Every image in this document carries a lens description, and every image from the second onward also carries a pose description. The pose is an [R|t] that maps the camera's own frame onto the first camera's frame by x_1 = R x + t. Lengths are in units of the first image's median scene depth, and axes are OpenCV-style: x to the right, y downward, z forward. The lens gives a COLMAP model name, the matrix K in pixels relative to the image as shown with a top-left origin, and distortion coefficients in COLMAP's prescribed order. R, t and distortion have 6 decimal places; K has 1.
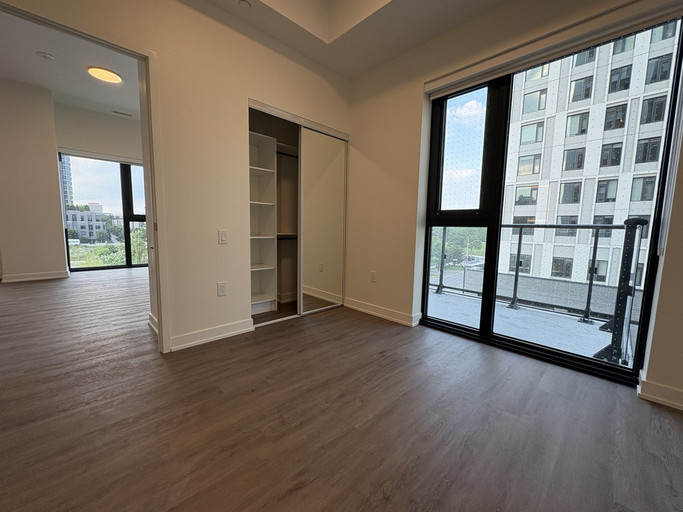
lens RADIAL K [[272.6, 0, 341.2], [0, 272.6, 256.3], [0, 0, 1]] dist [0.000849, -0.000185]
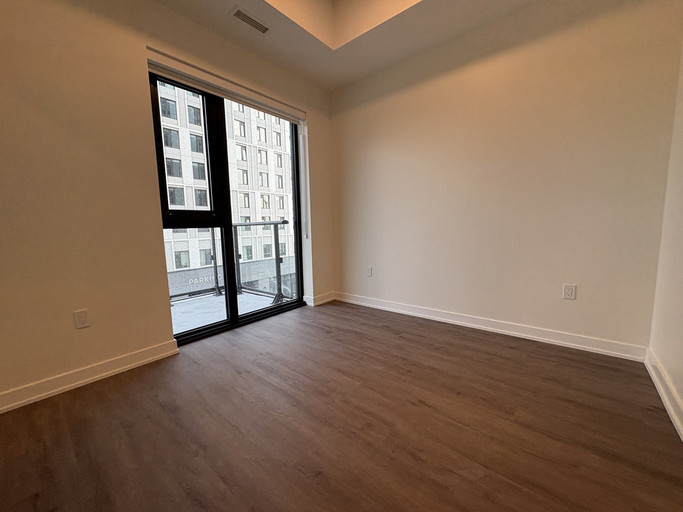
lens RADIAL K [[272.6, 0, 341.2], [0, 272.6, 256.3], [0, 0, 1]] dist [0.000849, -0.000185]
pose [[-0.064665, -0.141124, 0.987878, -0.674583], [0.142117, 0.978557, 0.149096, -0.094039], [-0.987735, 0.150035, -0.043222, 0.644752]]
